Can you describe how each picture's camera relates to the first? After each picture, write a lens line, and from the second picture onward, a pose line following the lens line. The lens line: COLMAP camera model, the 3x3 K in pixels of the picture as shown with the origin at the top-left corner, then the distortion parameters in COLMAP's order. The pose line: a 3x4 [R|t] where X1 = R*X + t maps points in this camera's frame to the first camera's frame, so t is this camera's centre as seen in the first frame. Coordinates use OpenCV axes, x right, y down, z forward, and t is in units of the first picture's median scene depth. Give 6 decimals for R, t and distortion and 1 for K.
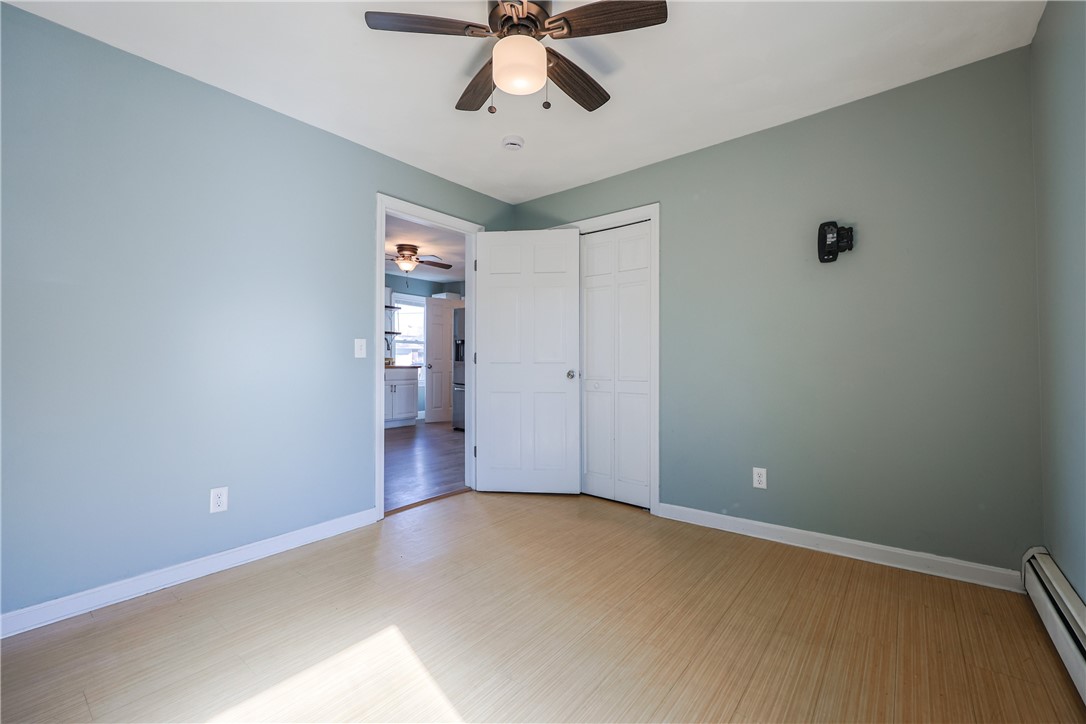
lens RADIAL K [[459.5, 0, 554.4], [0, 459.5, 358.7], [0, 0, 1]] dist [-0.006620, -0.000151]
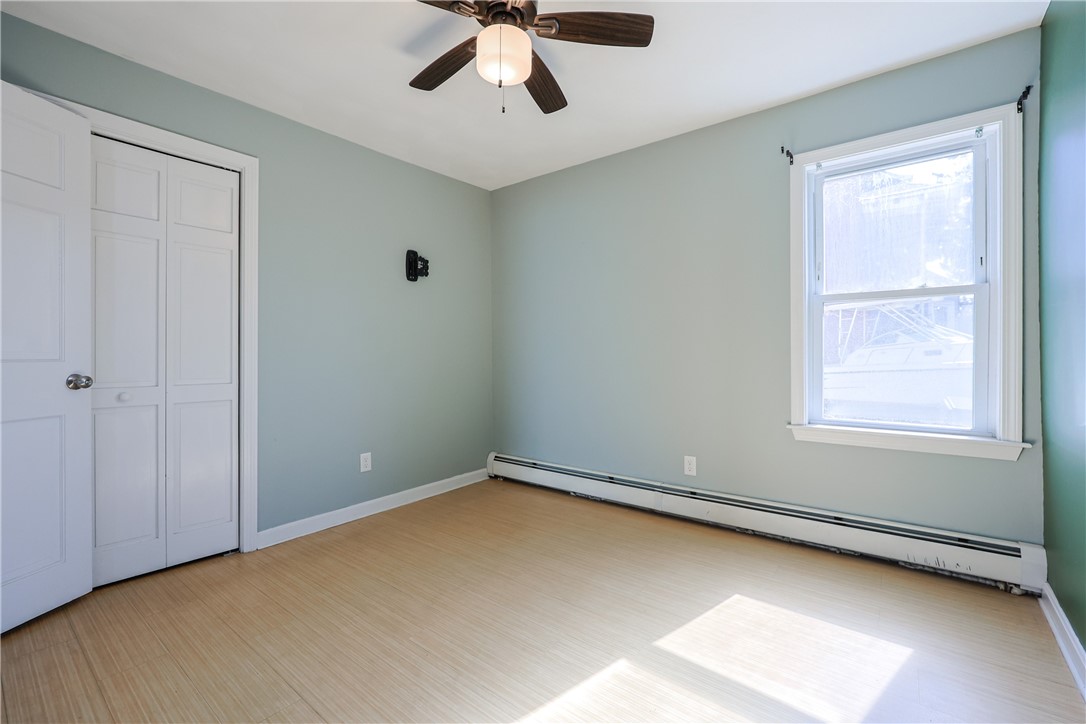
lens RADIAL K [[459.5, 0, 546.5], [0, 459.5, 361.8], [0, 0, 1]] dist [-0.006620, -0.000151]
pose [[-0.013820, -0.008927, 0.999865, -0.659733], [0.001788, 0.999958, 0.008953, 0.008520], [-0.999903, 0.001911, -0.013803, 0.575905]]
